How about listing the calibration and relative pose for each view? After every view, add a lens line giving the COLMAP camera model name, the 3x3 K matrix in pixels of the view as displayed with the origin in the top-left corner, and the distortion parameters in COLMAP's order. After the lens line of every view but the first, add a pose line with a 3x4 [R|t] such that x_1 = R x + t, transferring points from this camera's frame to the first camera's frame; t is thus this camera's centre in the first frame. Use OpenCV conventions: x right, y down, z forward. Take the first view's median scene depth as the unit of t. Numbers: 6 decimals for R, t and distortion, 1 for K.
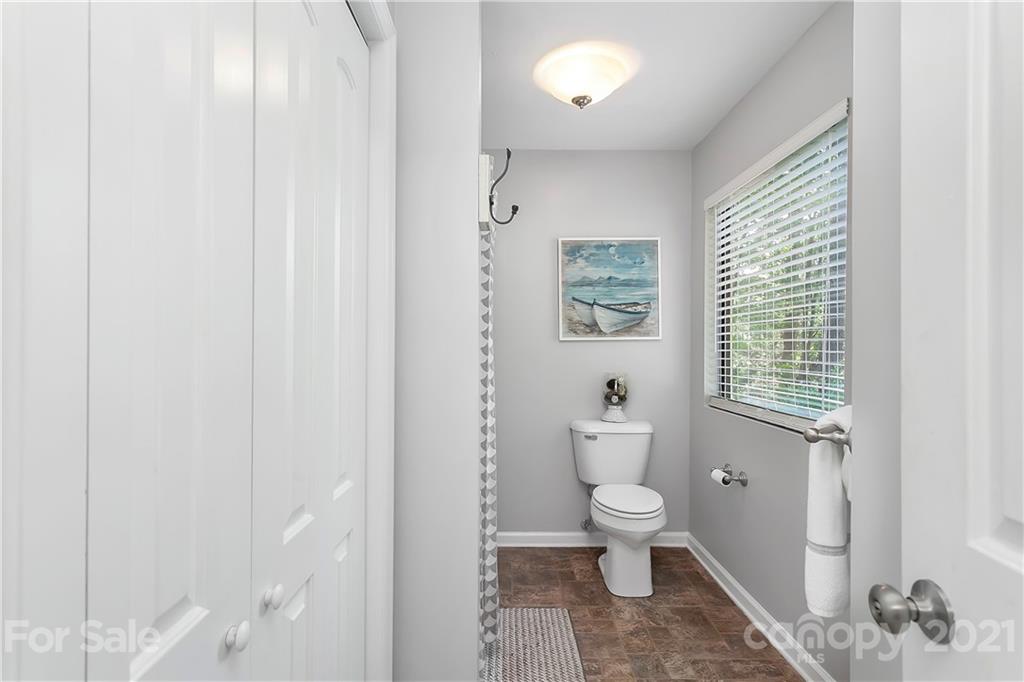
lens RADIAL K [[498.3, 0, 512.0], [0, 498.3, 341.0], [0, 0, 1]] dist [-0.000956, -0.000546]
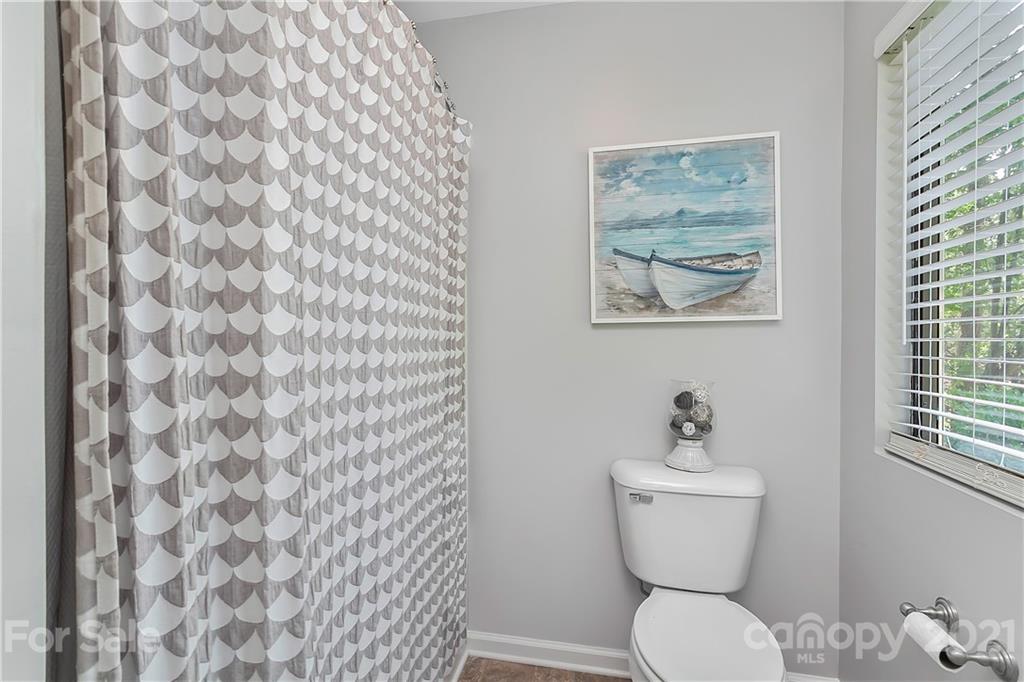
lens RADIAL K [[498.3, 0, 512.0], [0, 498.3, 341.0], [0, 0, 1]] dist [-0.000956, -0.000546]
pose [[0.977502, -0.006741, -0.210820, 0.127053], [0.010227, 0.999828, 0.015453, 0.009066], [0.210679, -0.017261, 0.977403, 0.406467]]
